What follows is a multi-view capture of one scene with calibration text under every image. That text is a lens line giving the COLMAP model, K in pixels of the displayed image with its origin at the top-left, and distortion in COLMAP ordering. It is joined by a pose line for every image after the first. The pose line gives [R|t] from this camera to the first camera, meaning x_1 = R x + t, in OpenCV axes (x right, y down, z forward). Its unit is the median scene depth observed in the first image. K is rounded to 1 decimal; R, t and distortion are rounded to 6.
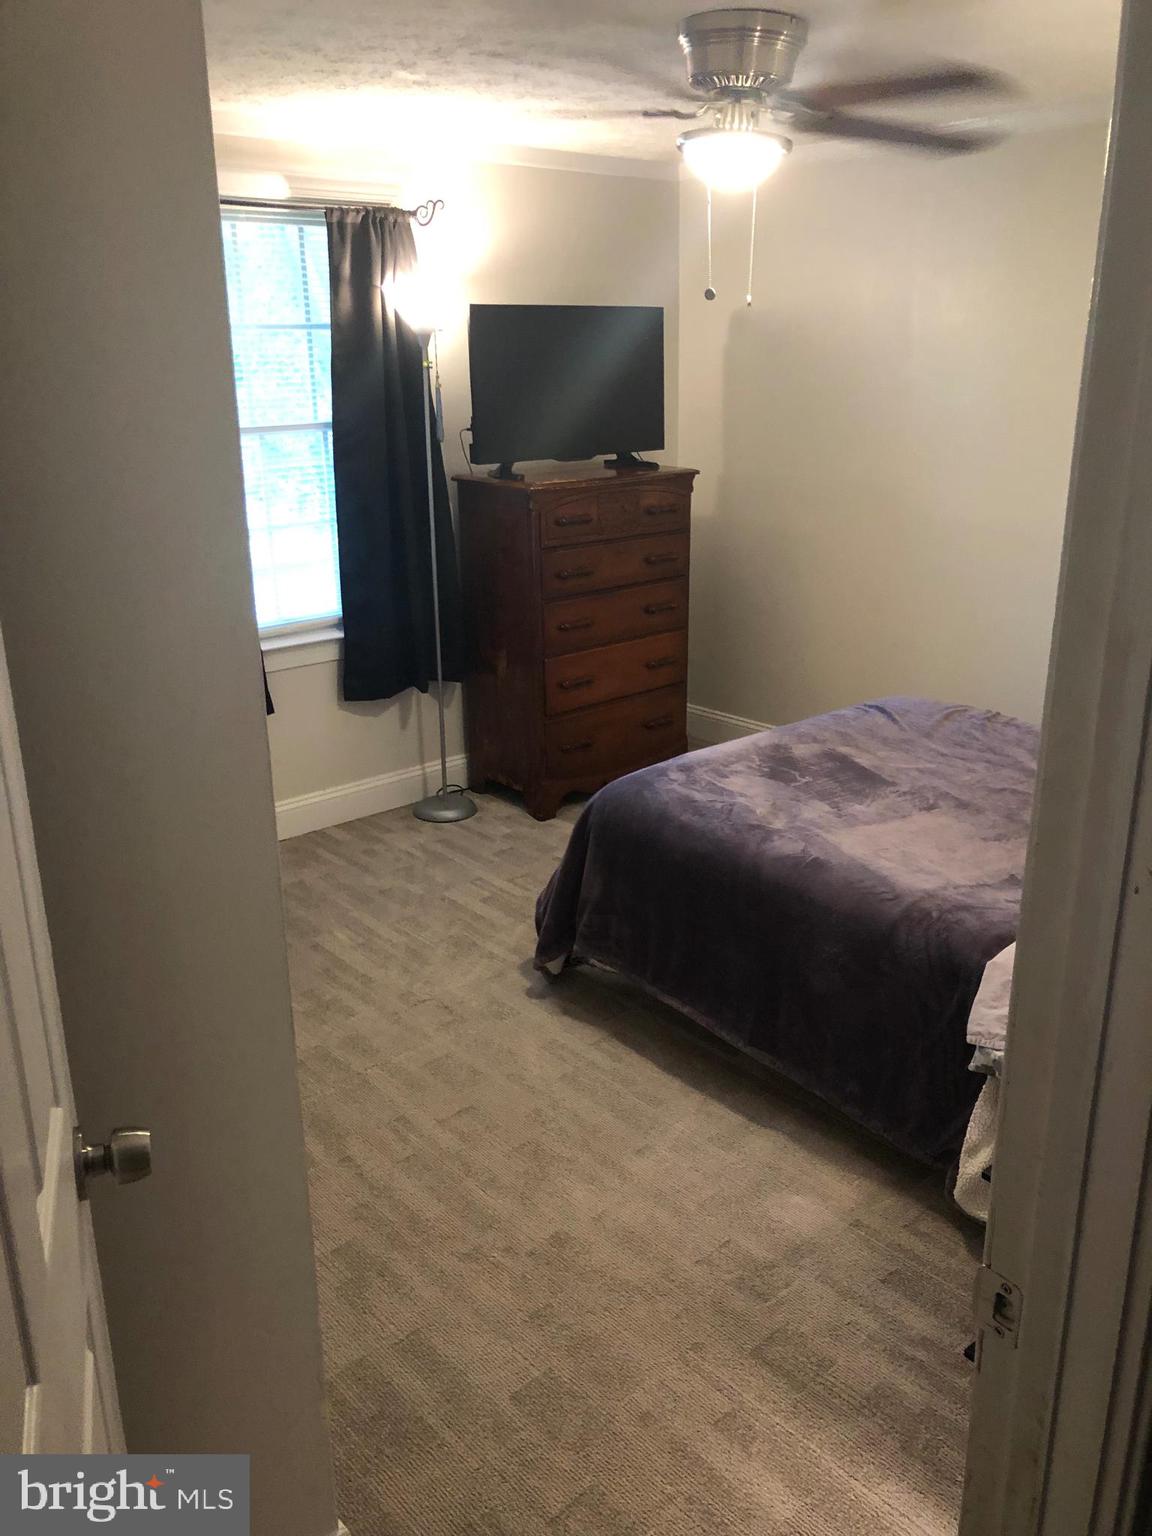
lens RADIAL K [[1279.2, 0, 576.0], [0, 1279.2, 768.0], [0, 0, 1]] dist [0.000795, 0.003858]
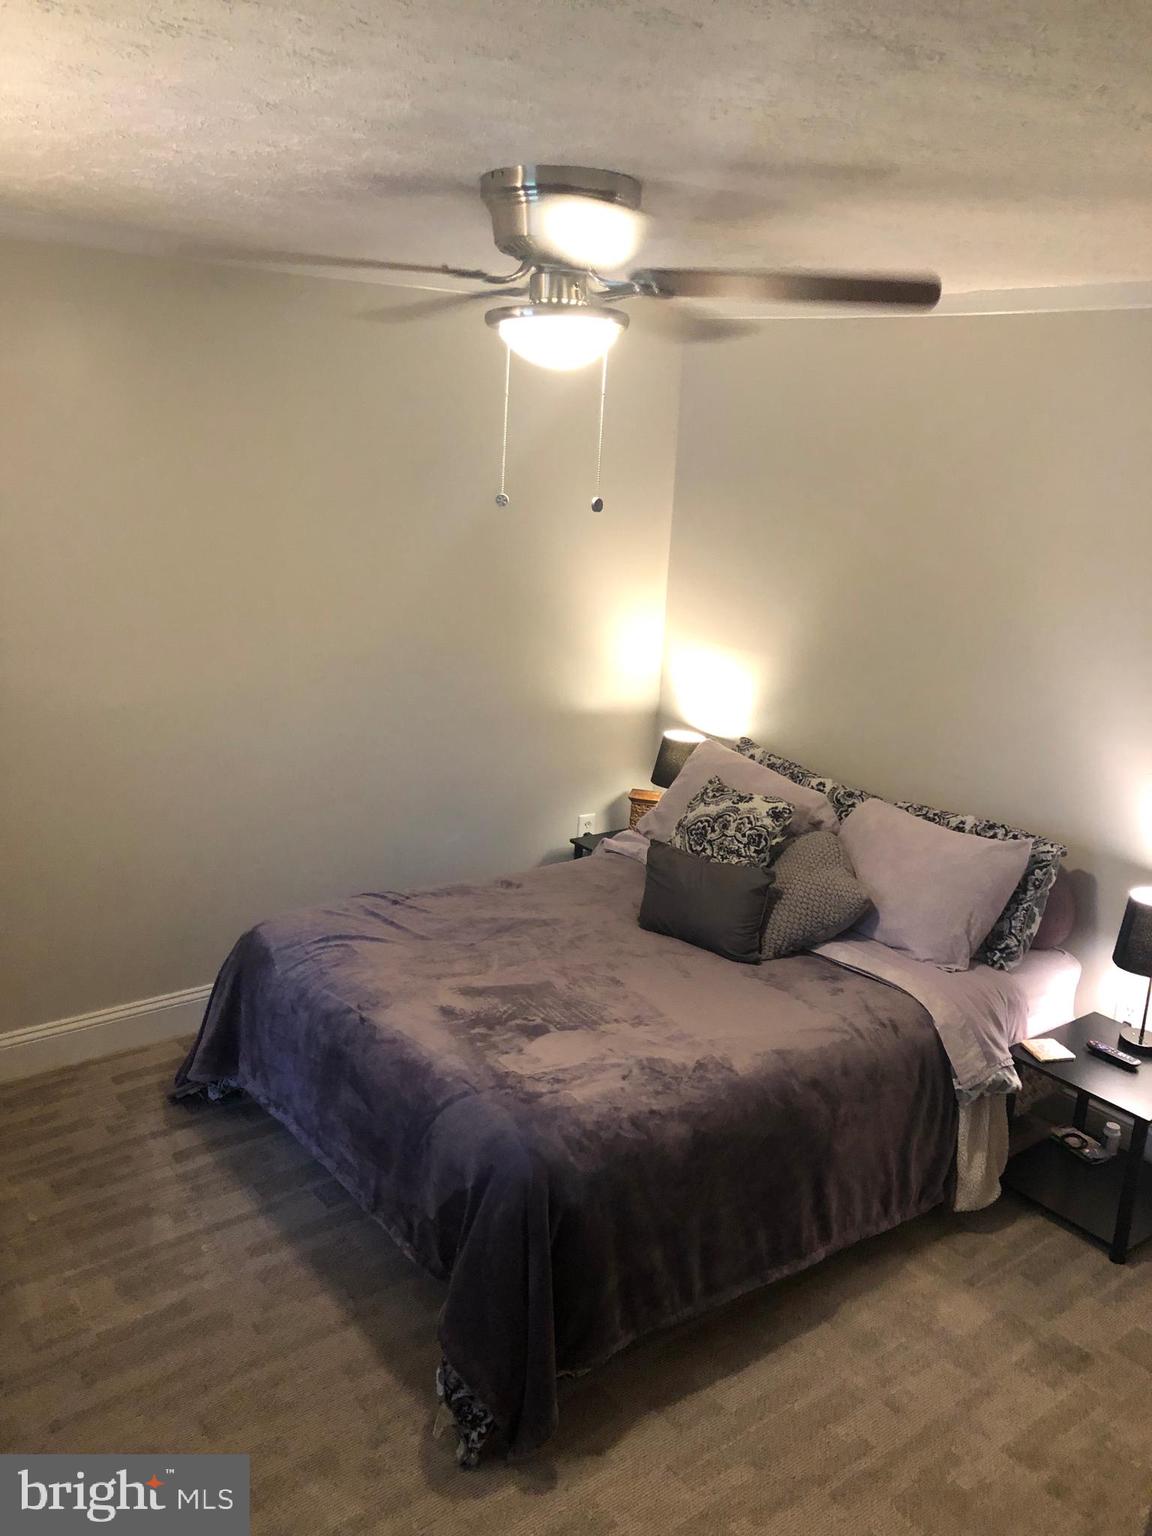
lens RADIAL K [[1279.2, 0, 576.0], [0, 1279.2, 768.0], [0, 0, 1]] dist [0.000795, 0.003858]
pose [[0.027801, -0.242089, 0.969856, -0.489034], [0.262294, 0.938001, 0.226619, -0.268951], [-0.964587, 0.248087, 0.089576, 0.672624]]
